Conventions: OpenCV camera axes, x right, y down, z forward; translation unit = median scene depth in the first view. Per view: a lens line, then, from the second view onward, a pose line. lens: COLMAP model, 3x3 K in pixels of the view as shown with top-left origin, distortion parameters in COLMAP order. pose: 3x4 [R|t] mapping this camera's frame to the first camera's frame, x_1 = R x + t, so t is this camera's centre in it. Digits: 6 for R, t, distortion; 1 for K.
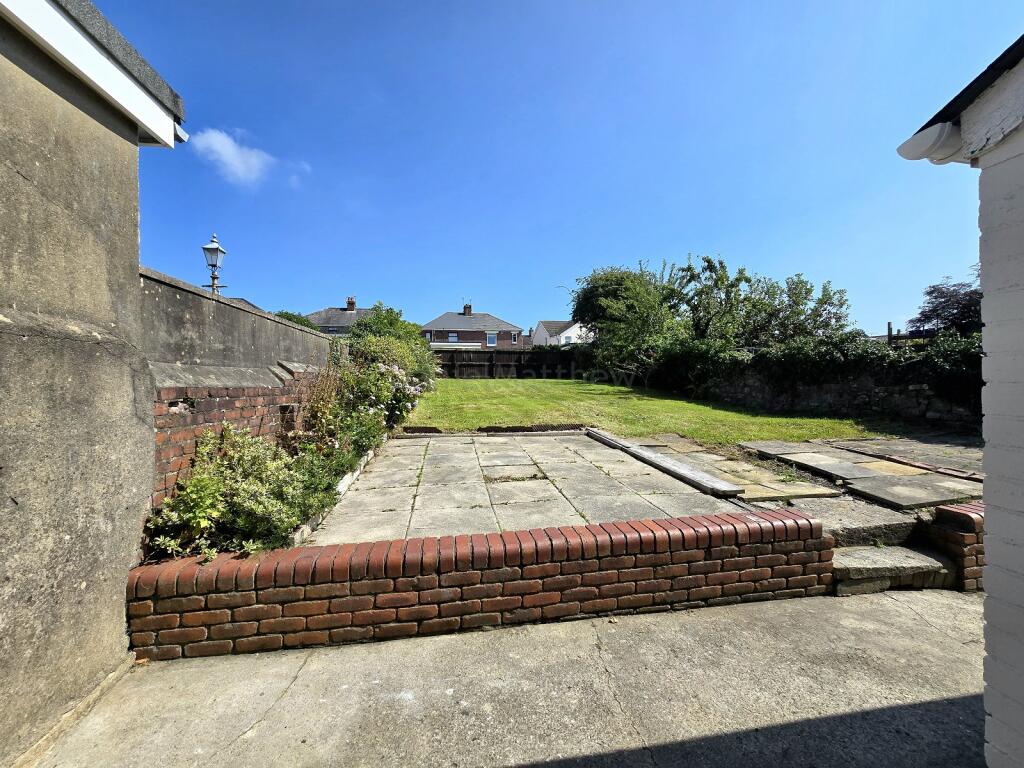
lens RADIAL K [[418.3, 0, 513.4], [0, 418.3, 385.9], [0, 0, 1]] dist [-0.000048, -0.000023]
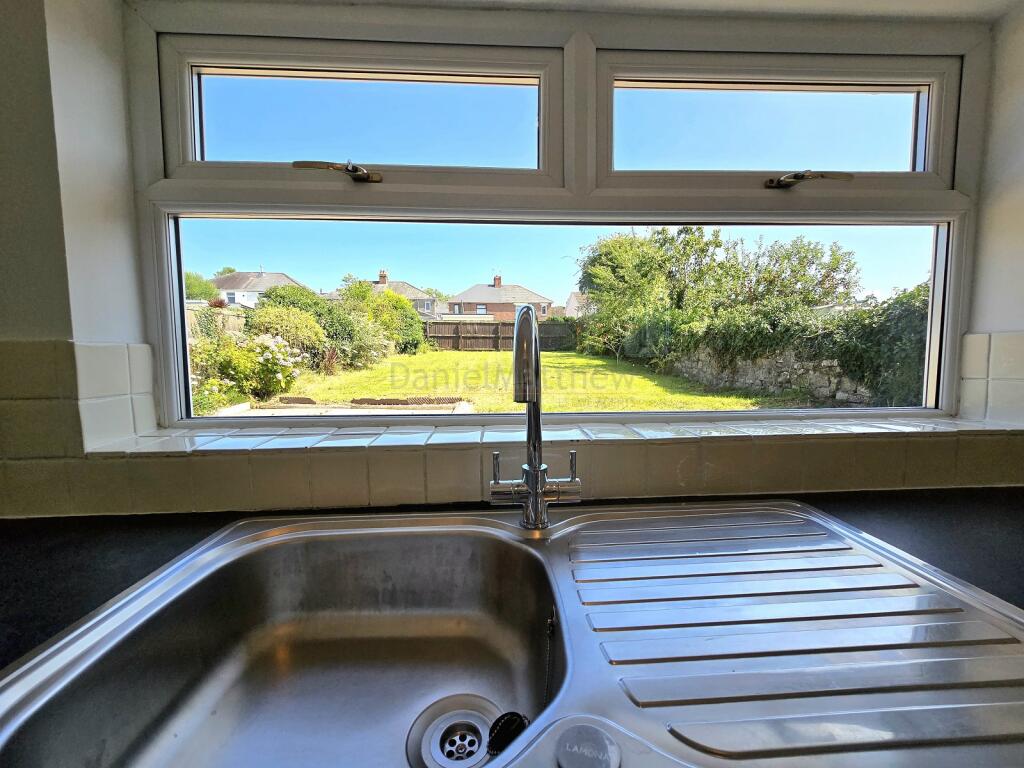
lens RADIAL K [[418.3, 0, 512.7], [0, 418.3, 383.5], [0, 0, 1]] dist [-0.000048, -0.000023]
pose [[0.993341, 0.016311, -0.114049, 0.179875], [-0.009553, 0.998180, 0.059551, -0.000102], [0.114813, -0.058065, 0.991689, 0.029521]]
